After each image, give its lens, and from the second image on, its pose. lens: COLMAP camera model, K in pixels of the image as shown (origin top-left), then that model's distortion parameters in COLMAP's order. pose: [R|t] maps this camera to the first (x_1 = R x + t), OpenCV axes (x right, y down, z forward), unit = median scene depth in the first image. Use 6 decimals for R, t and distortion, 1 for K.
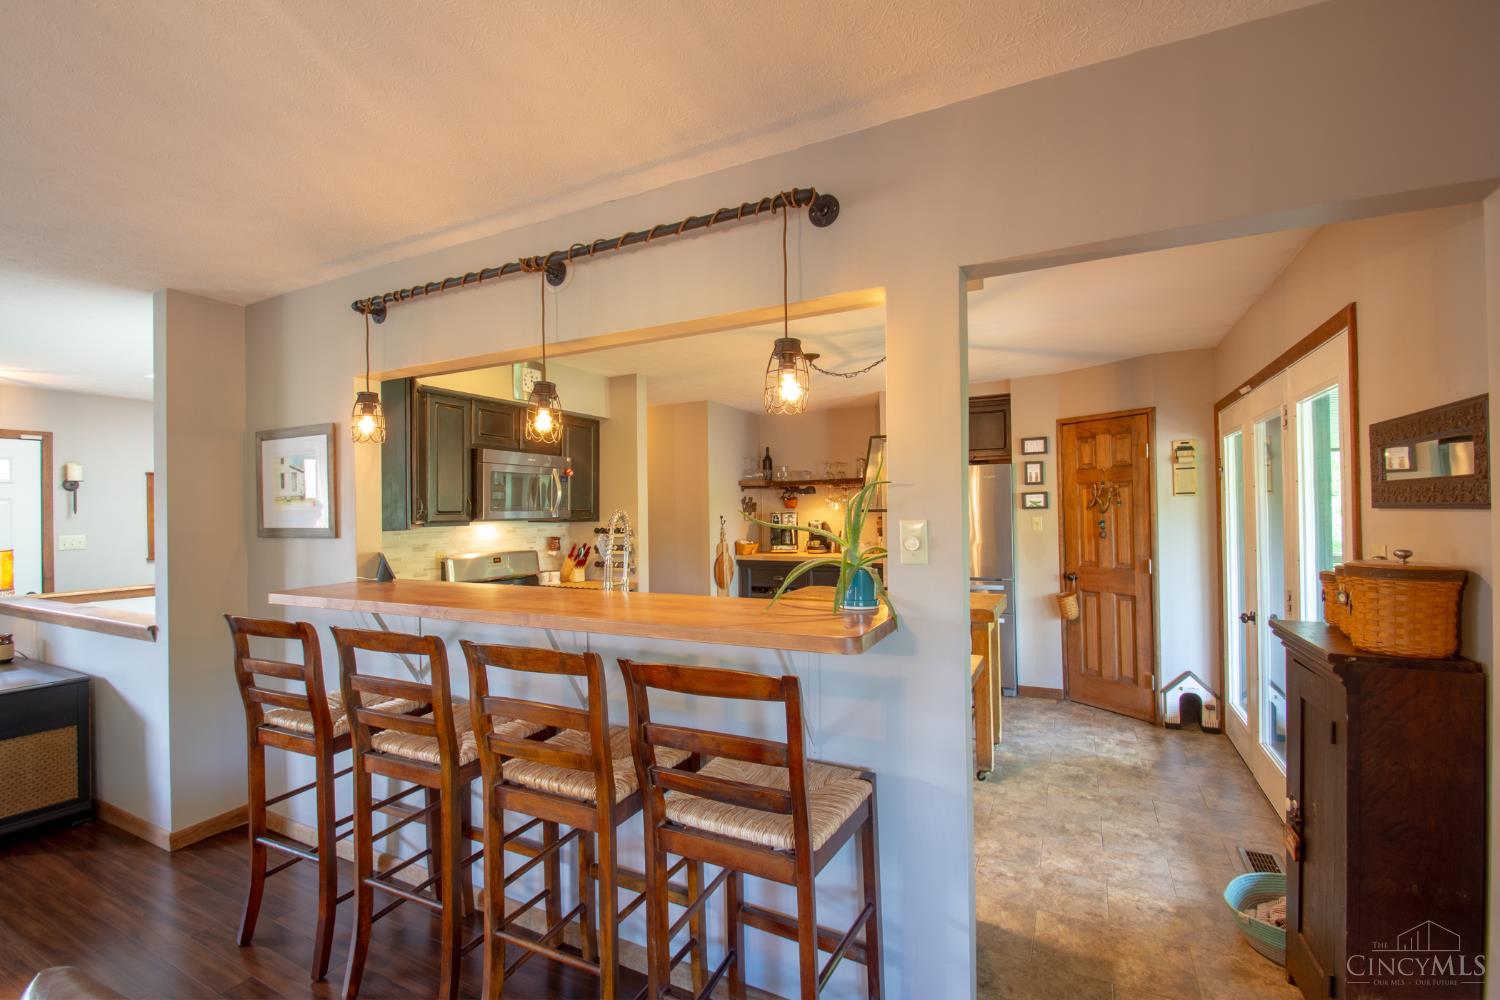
lens RADIAL K [[674.6, 0, 722.0], [0, 674.6, 506.5], [0, 0, 1]] dist [0.004966, -0.011791]
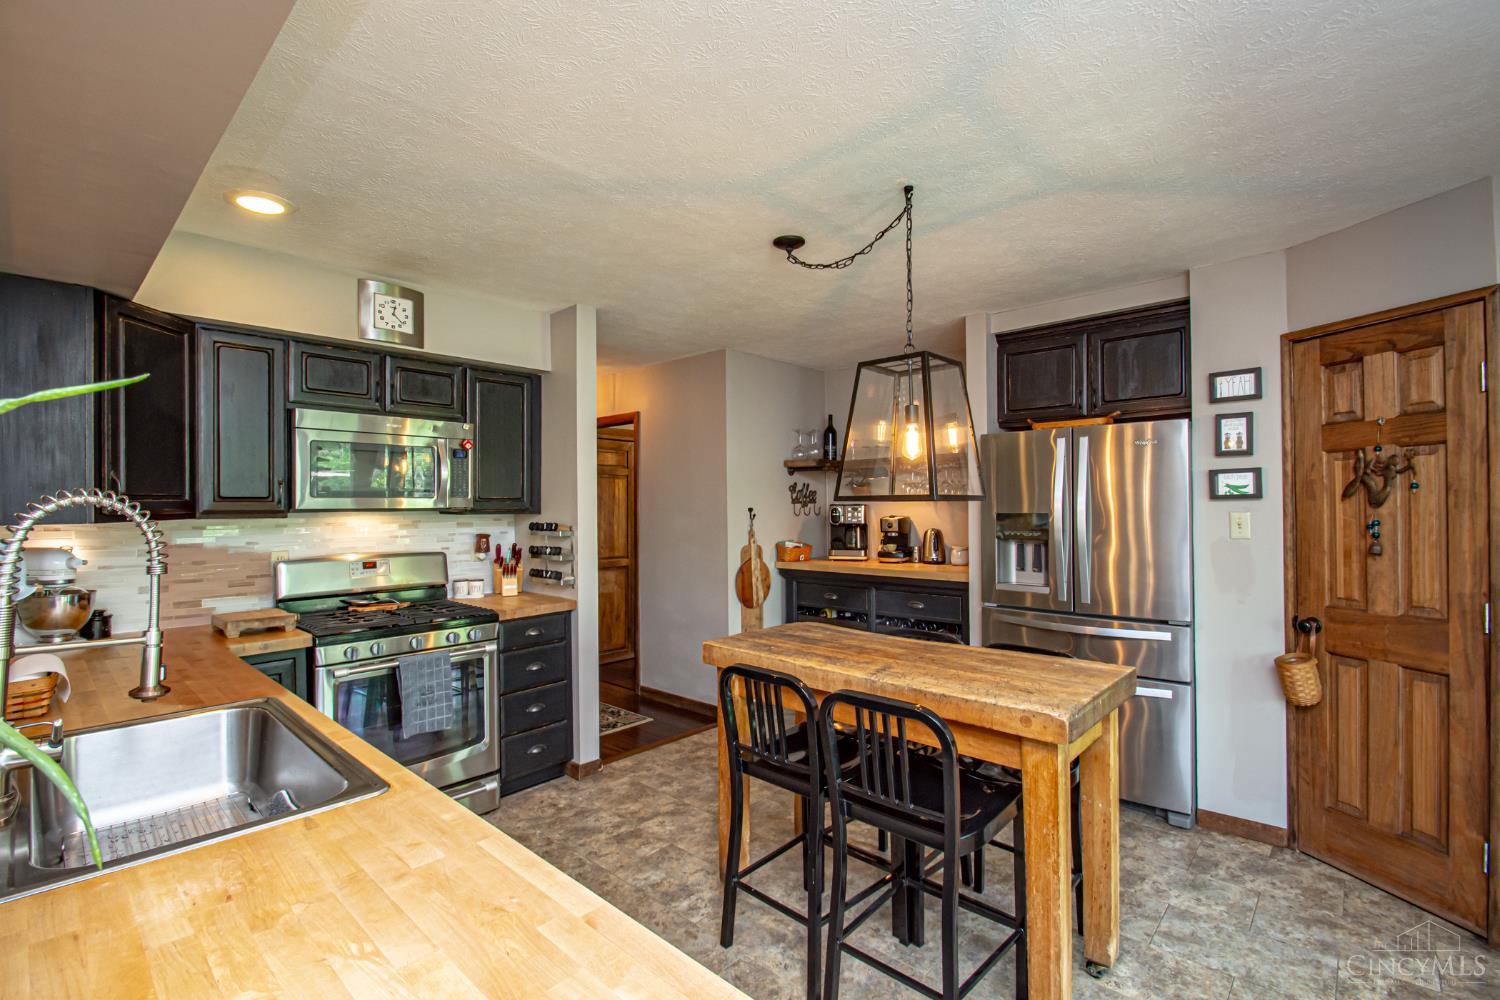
lens RADIAL K [[674.6, 0, 741.5], [0, 674.6, 508.9], [0, 0, 1]] dist [0.004966, -0.011791]
pose [[0.963274, 0.007178, -0.268423, 0.229742], [-0.003813, 0.999908, 0.013054, 0.006474], [0.268492, -0.011551, 0.963213, 0.369208]]
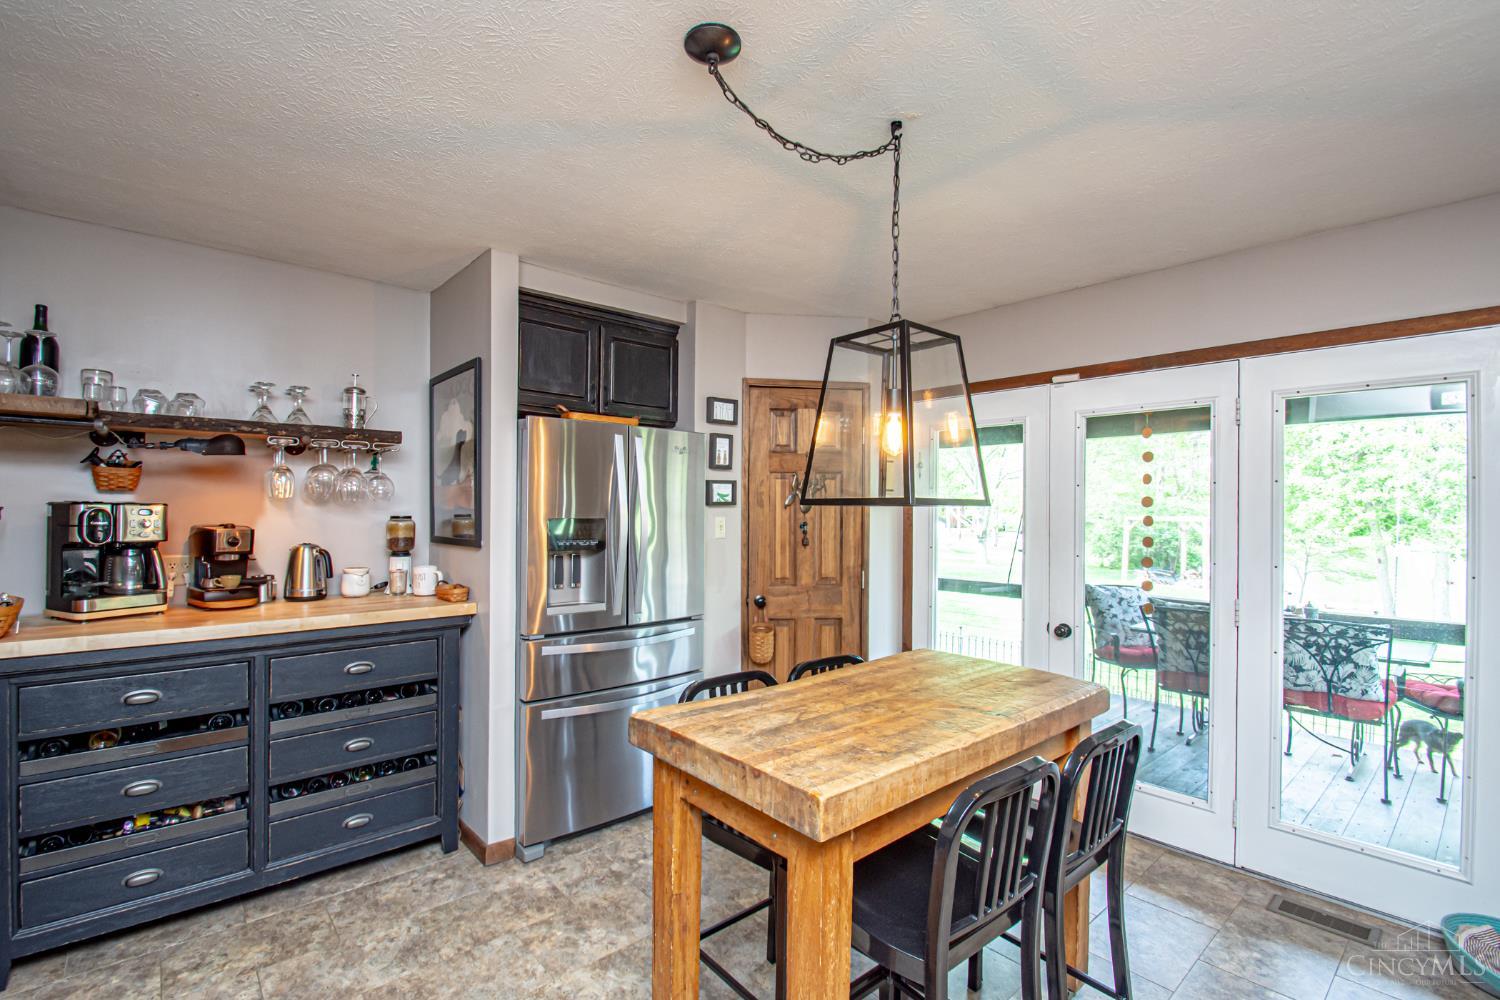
lens RADIAL K [[674.6, 0, 708.0], [0, 674.6, 500.2], [0, 0, 1]] dist [0.004966, -0.011791]
pose [[0.379894, 0.027112, 0.924633, -0.166458], [-0.020412, 0.999573, -0.020923, 0.013421], [-0.924805, -0.010925, 0.380285, 0.790778]]
